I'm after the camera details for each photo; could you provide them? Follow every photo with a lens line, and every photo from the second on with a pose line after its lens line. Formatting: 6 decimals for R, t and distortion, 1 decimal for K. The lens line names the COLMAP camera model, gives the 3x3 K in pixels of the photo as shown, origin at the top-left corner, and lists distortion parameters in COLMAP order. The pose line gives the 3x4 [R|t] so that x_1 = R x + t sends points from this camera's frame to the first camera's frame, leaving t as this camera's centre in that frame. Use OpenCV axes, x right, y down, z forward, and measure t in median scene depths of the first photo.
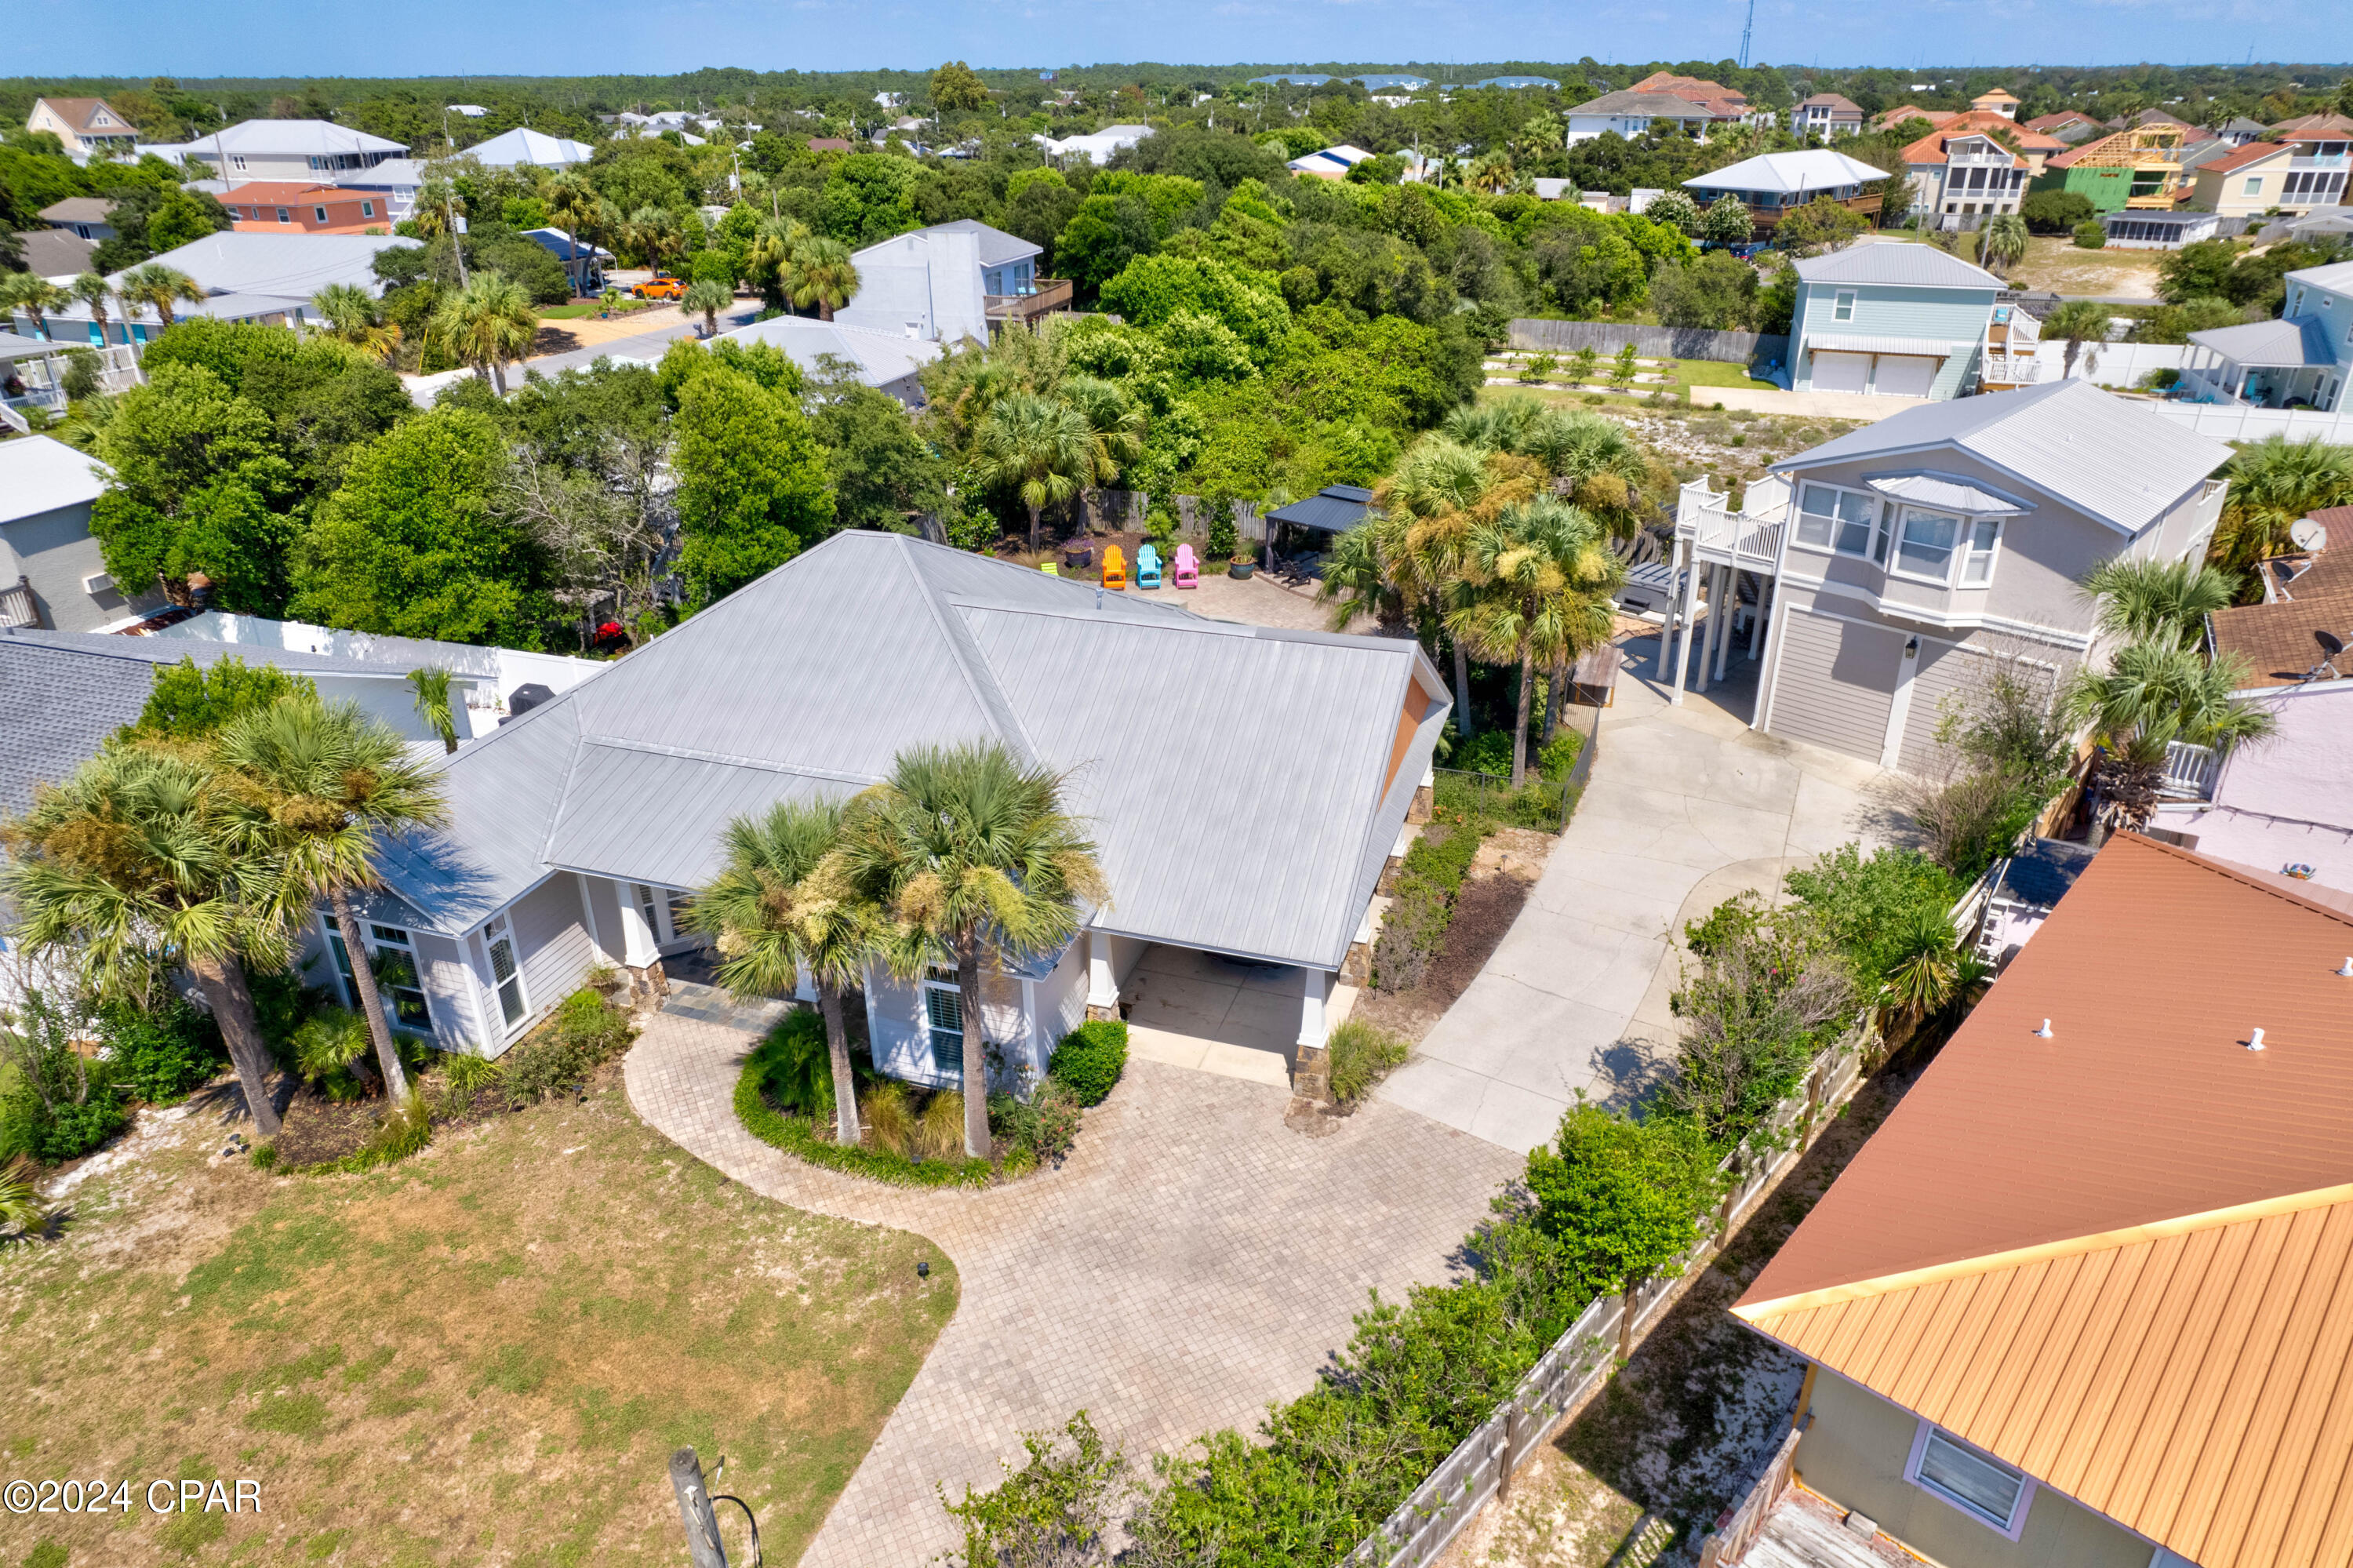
lens RADIAL K [[1504.8, 0, 1185.2], [0, 1504.8, 793.5], [0, 0, 1]] dist [-0.081546, 0.074822]
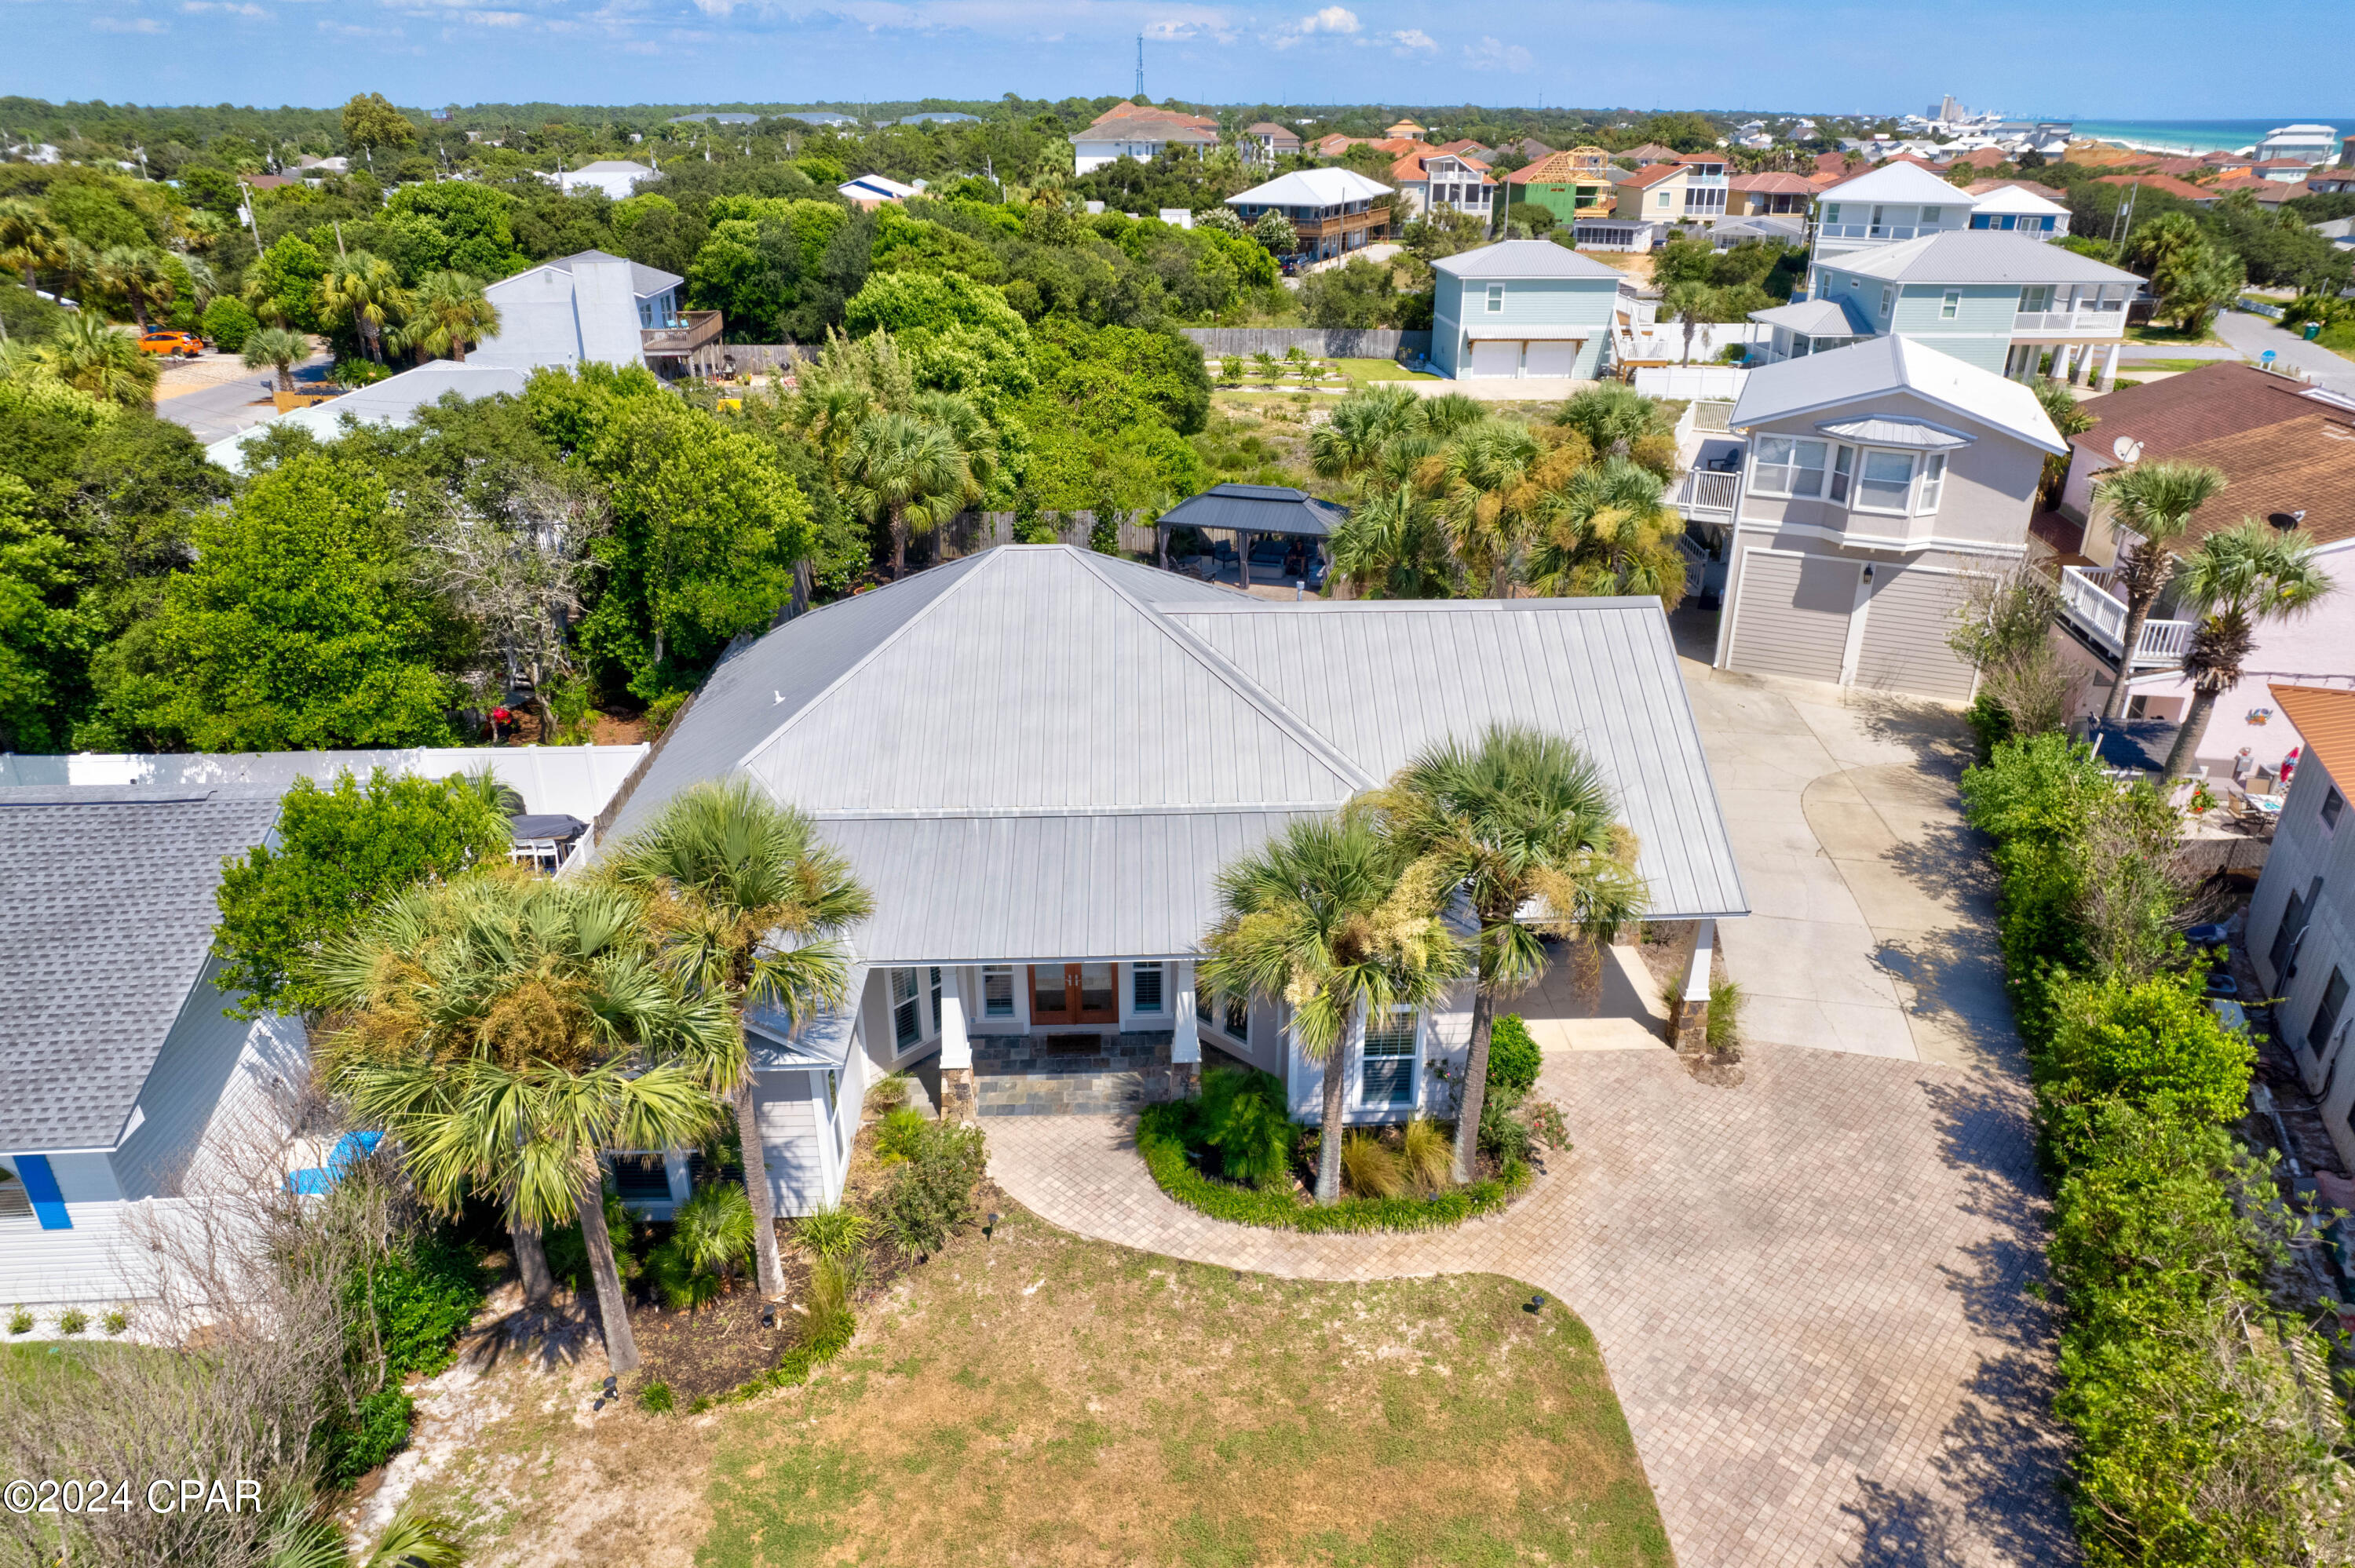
lens RADIAL K [[1505.8, 0, 1186.2], [0, 1505.8, 793.5], [0, 0, 1]] dist [-0.081546, 0.074822]
pose [[0.934454, -0.142695, 0.326241, -0.342762], [0.149933, 0.988692, 0.002991, -0.013759], [-0.322979, 0.046119, 0.945282, 0.103644]]
